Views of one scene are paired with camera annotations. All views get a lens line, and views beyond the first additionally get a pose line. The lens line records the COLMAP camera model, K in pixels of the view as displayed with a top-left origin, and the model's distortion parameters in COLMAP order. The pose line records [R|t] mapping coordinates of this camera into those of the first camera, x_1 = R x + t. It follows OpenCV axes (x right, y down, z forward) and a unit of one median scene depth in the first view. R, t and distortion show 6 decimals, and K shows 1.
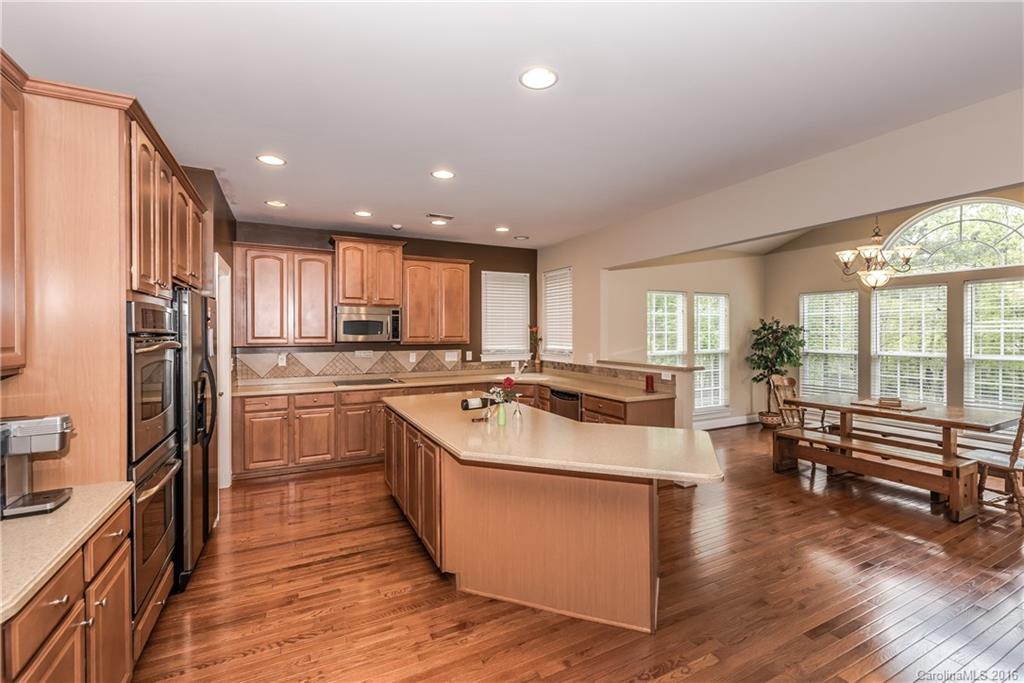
lens RADIAL K [[448.8, 0, 520.1], [0, 448.8, 331.4], [0, 0, 1]] dist [-0.001971, -0.000237]
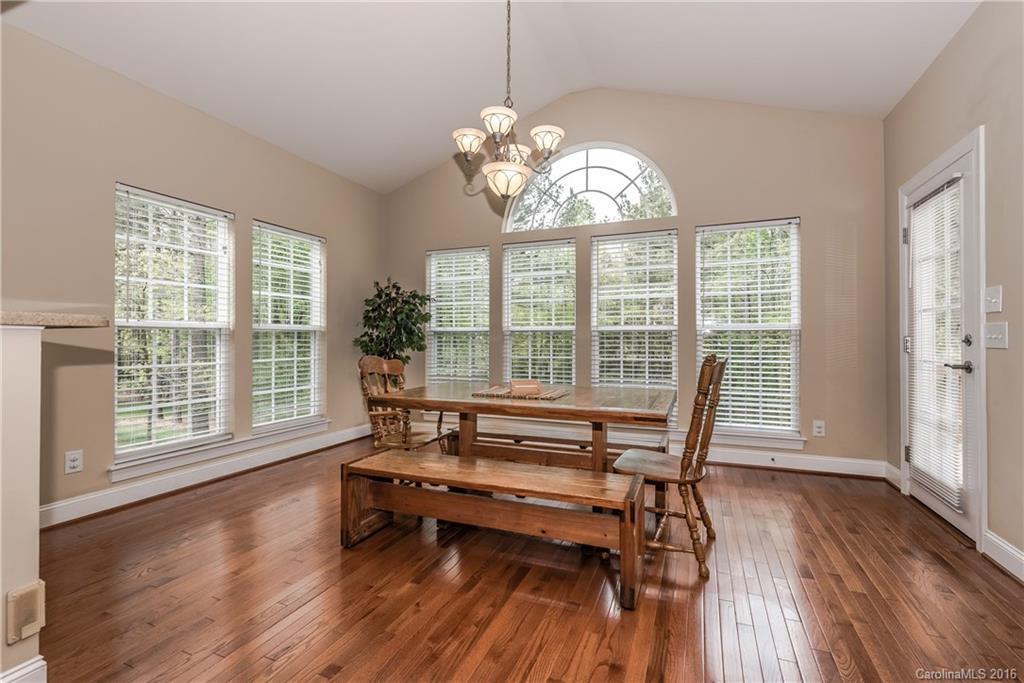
lens RADIAL K [[448.8, 0, 516.8], [0, 448.8, 338.5], [0, 0, 1]] dist [-0.001971, -0.000237]
pose [[0.771814, -0.001509, 0.635847, 0.281240], [0.000529, 0.999998, 0.001730, 0.058864], [-0.635849, -0.000999, 0.771813, 0.352255]]
